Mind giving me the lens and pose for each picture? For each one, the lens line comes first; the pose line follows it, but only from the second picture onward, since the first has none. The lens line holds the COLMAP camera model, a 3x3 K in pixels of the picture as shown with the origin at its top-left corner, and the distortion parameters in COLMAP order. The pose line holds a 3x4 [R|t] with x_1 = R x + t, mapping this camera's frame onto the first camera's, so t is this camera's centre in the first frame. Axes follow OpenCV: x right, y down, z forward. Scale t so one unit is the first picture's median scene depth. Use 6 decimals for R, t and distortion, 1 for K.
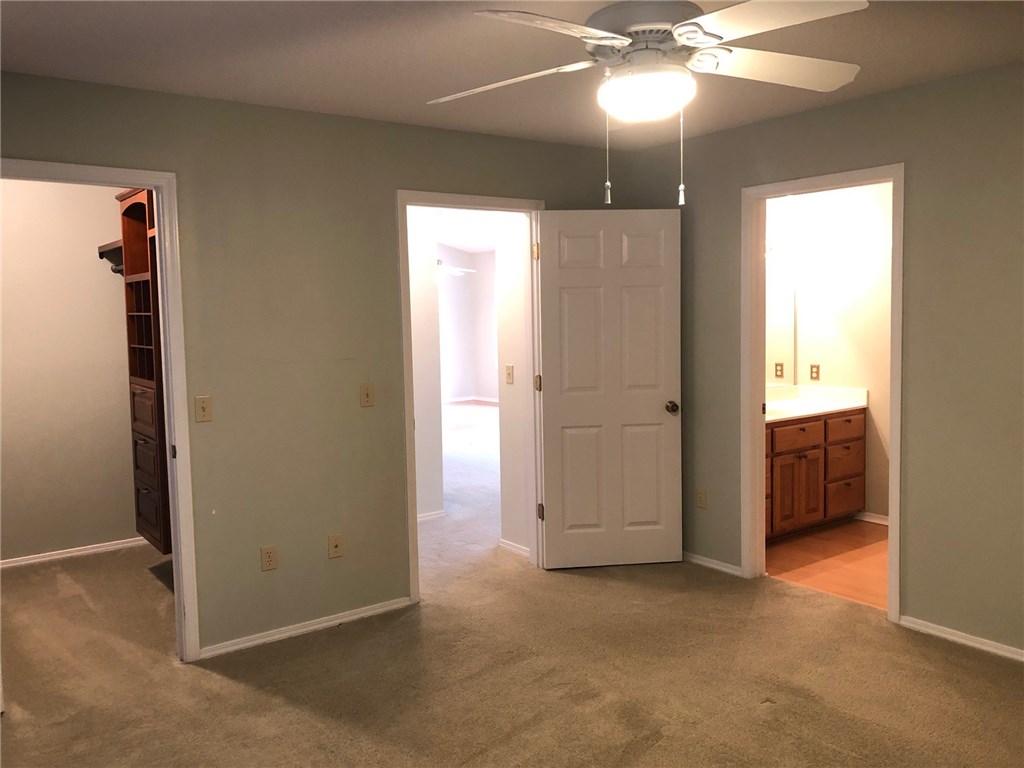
lens RADIAL K [[836.0, 0, 512.0], [0, 836.0, 384.0], [0, 0, 1]] dist [0.024206, 0.000447]
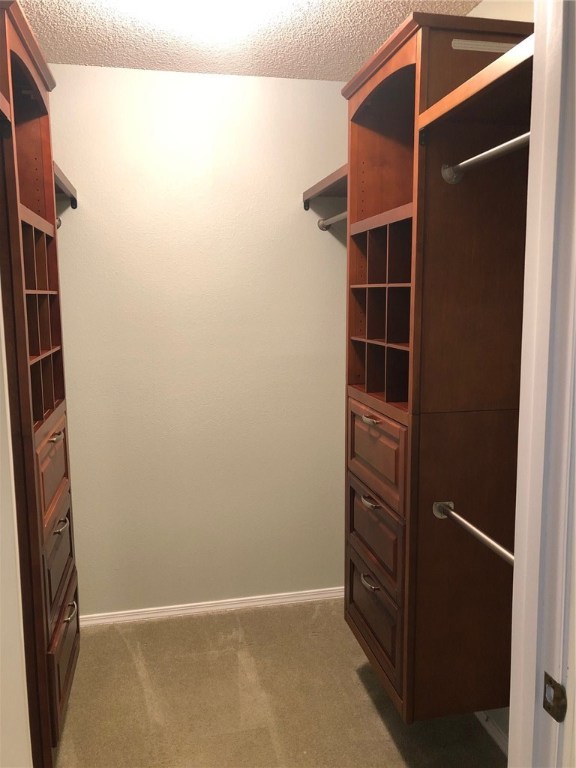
lens RADIAL K [[627.0, 0, 288.0], [0, 627.0, 384.0], [0, 0, 1]] dist [0.024206, 0.000447]
pose [[0.911260, 0.062720, -0.407027, -0.304255], [-0.038312, 0.996960, 0.067850, -0.041221], [0.410045, -0.046235, 0.910893, 0.552530]]
